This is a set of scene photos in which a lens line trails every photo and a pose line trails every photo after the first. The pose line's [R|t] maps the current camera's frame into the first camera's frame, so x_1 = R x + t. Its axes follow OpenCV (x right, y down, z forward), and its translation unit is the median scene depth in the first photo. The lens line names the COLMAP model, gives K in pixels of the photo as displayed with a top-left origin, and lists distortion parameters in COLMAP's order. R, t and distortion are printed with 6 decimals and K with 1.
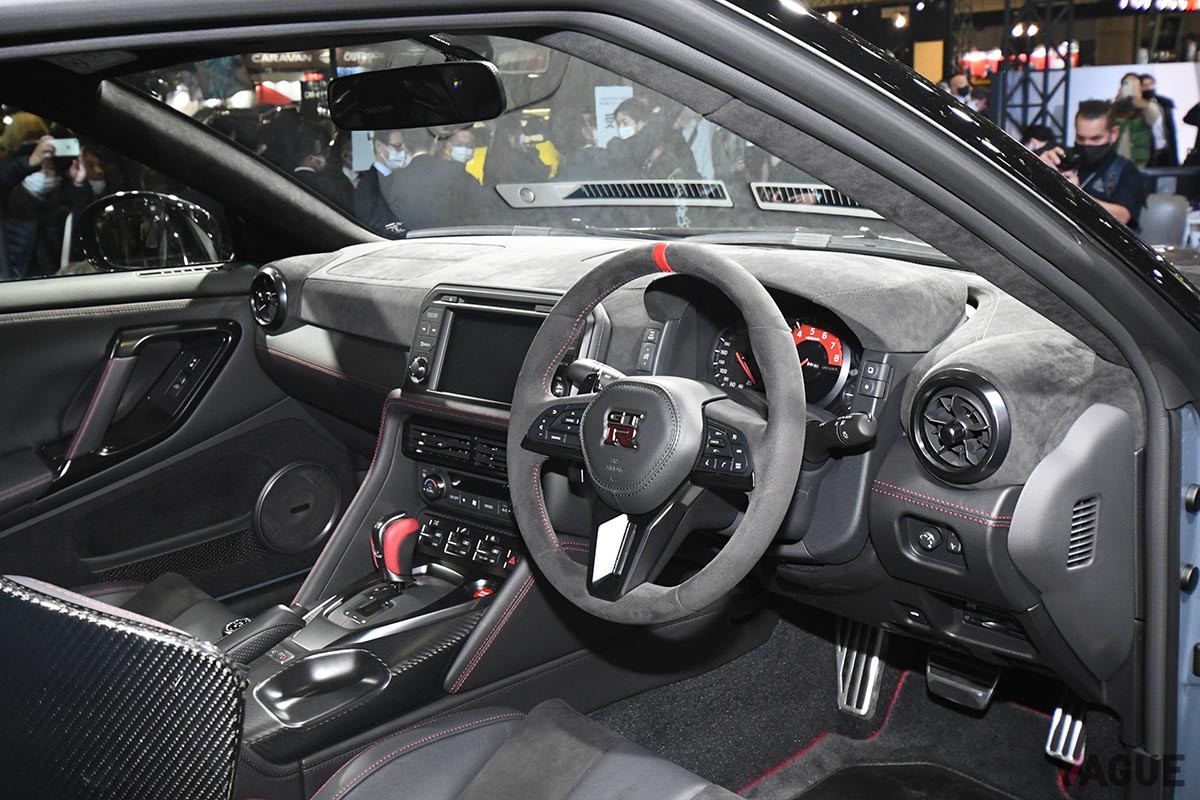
lens RADIAL K [[1295.5, 0, 600.0], [0, 1295.5, 400.0], [0, 0, 1]] dist [-0.015185, -0.012291]
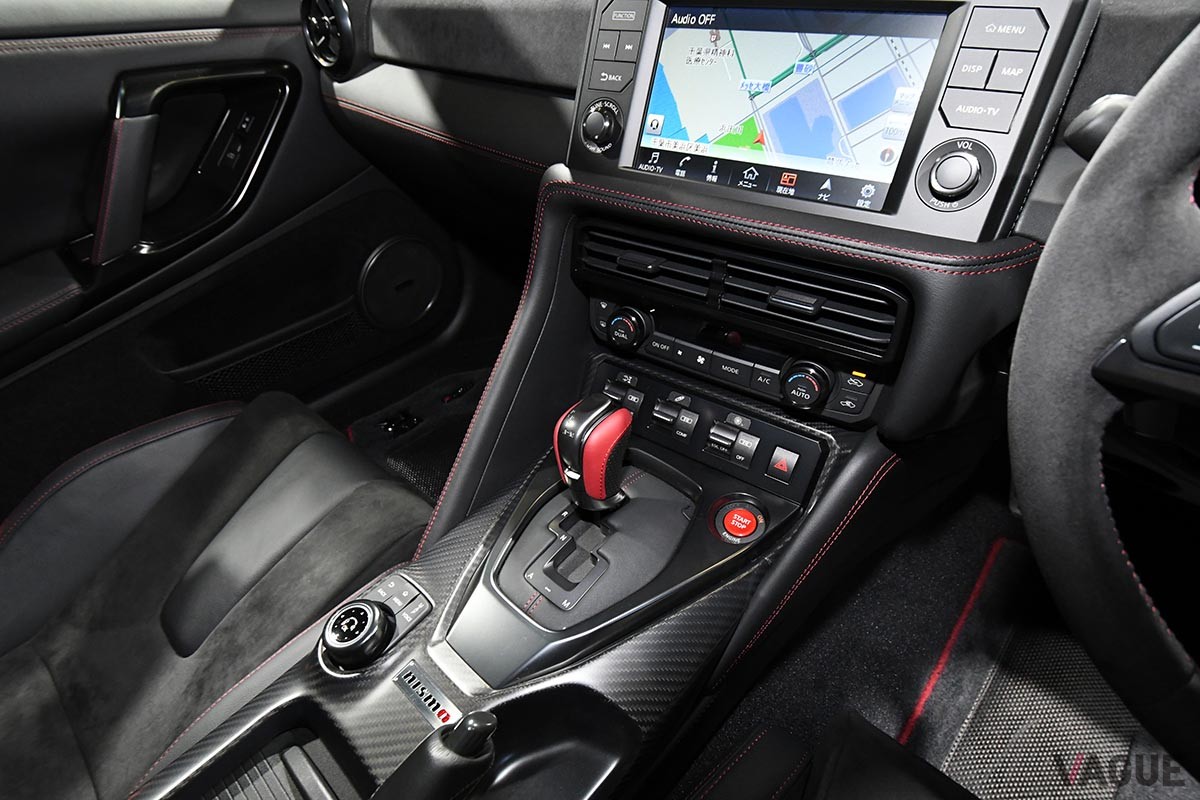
lens RADIAL K [[637.7, 0, 605.5], [0, 637.7, 423.8], [0, 0, 1]] dist [-0.002617, -0.001475]
pose [[0.996551, -0.048140, 0.067592, -0.162721], [0.016520, 0.913318, 0.406911, -0.019067], [-0.081322, -0.404391, 0.910964, 0.692584]]
